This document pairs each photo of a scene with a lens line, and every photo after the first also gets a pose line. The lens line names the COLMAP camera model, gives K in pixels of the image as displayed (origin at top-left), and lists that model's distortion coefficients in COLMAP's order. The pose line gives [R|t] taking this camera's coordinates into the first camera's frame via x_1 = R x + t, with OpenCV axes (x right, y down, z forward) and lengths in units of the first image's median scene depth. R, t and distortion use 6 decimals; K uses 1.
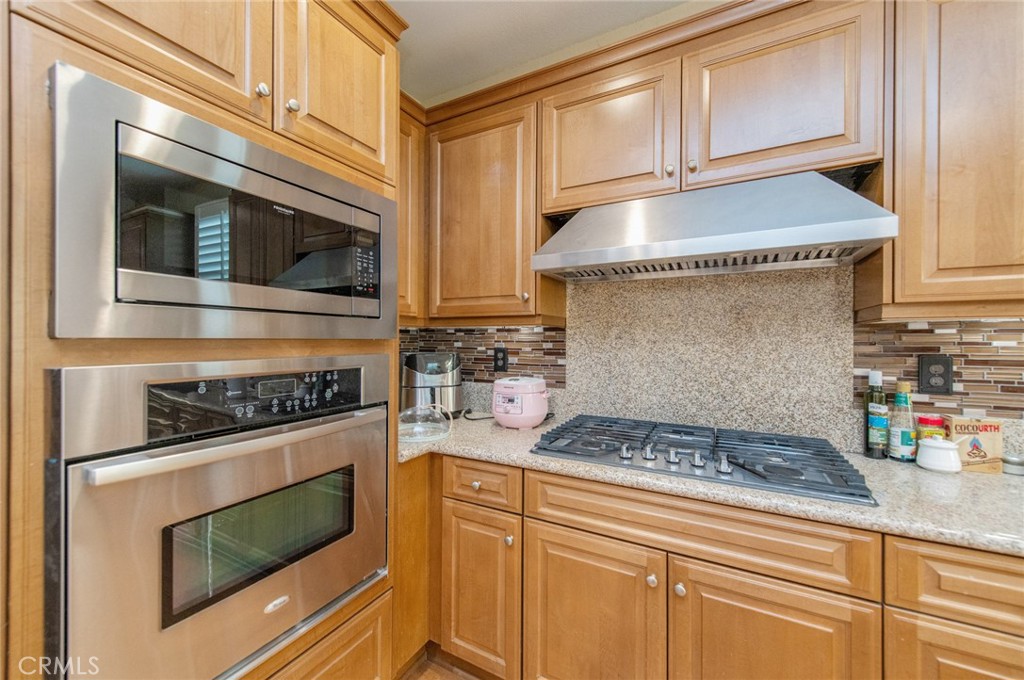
lens RADIAL K [[400.6, 0, 510.8], [0, 400.6, 339.8], [0, 0, 1]] dist [0.006625, -0.002083]
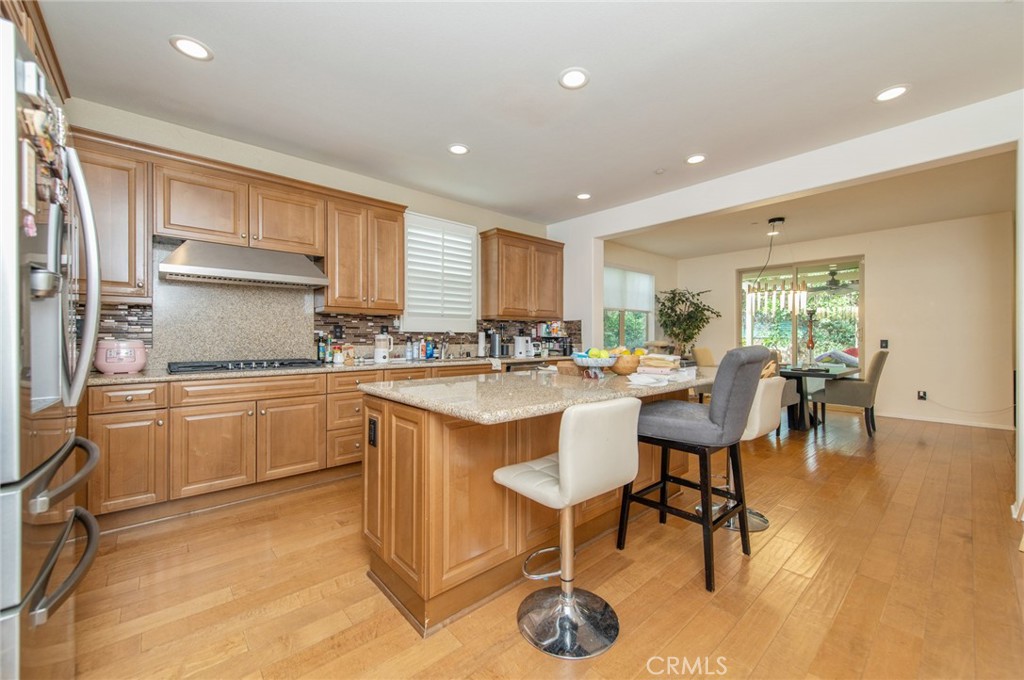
lens RADIAL K [[400.6, 0, 518.7], [0, 400.6, 335.6], [0, 0, 1]] dist [0.006625, -0.002083]
pose [[0.326870, 0.002359, 0.945067, -1.008534], [0.002909, 0.999990, -0.003502, 0.103479], [-0.945065, 0.003893, 0.326859, -0.948193]]
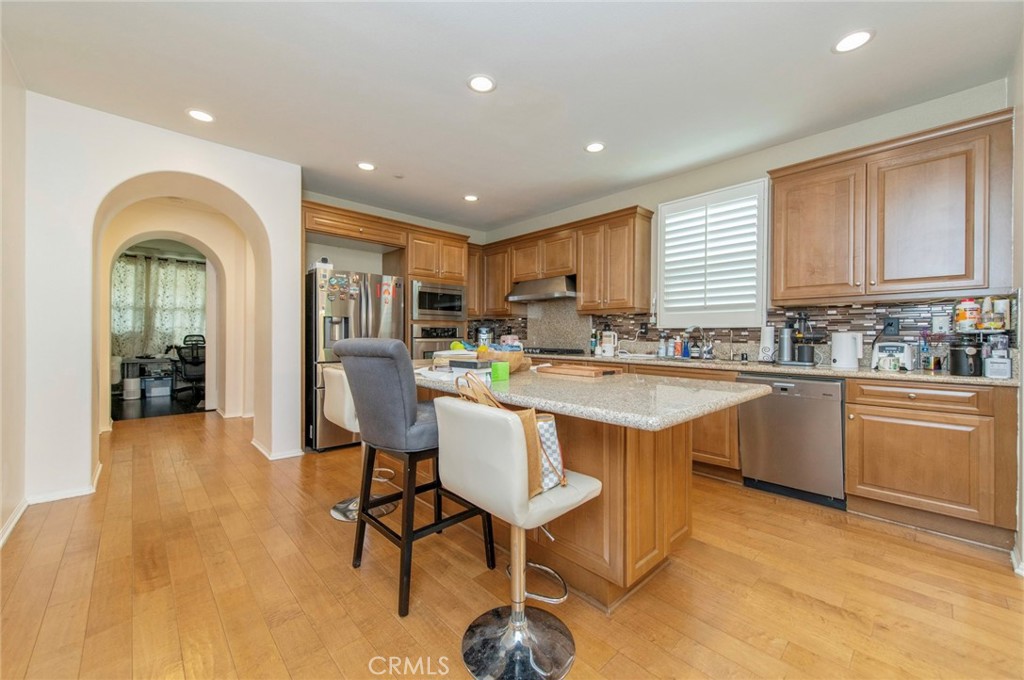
lens RADIAL K [[400.6, 0, 511.8], [0, 400.6, 336.9], [0, 0, 1]] dist [0.006625, -0.002083]
pose [[0.950441, 0.000152, -0.310904, 1.114354], [0.000744, 0.999996, 0.002762, 0.114352], [0.310904, -0.002856, 0.950437, -2.117331]]
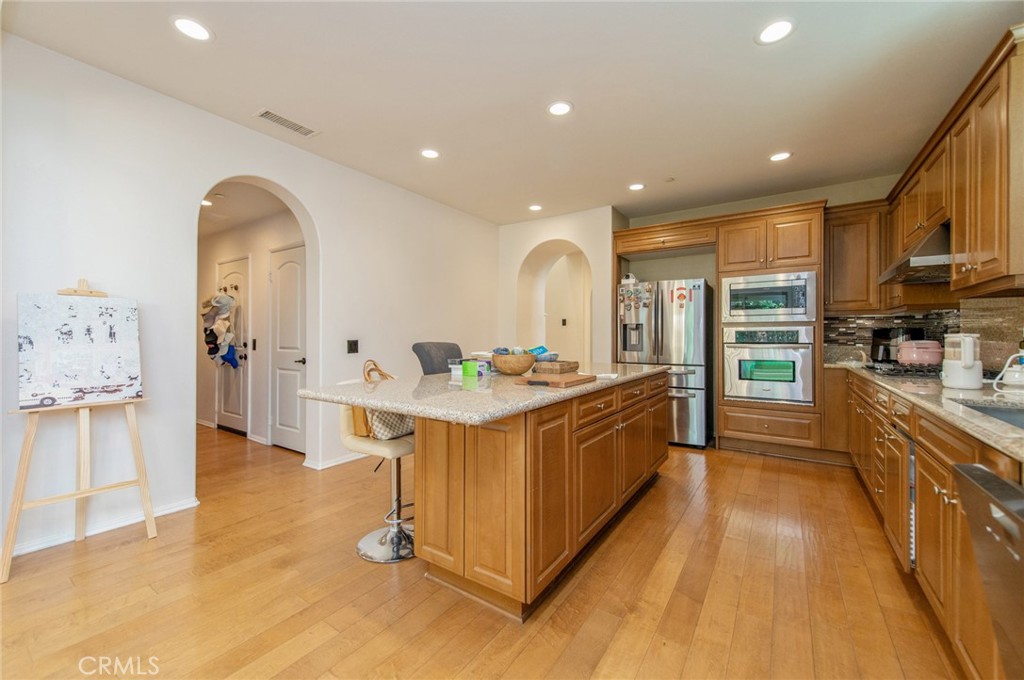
lens RADIAL K [[400.6, 0, 509.0], [0, 400.6, 334.8], [0, 0, 1]] dist [0.006625, -0.002083]
pose [[-0.109942, -0.010232, -0.993885, 2.233070], [-0.001447, 0.999948, -0.010135, 0.103386], [0.993937, 0.000324, -0.109951, -0.661765]]
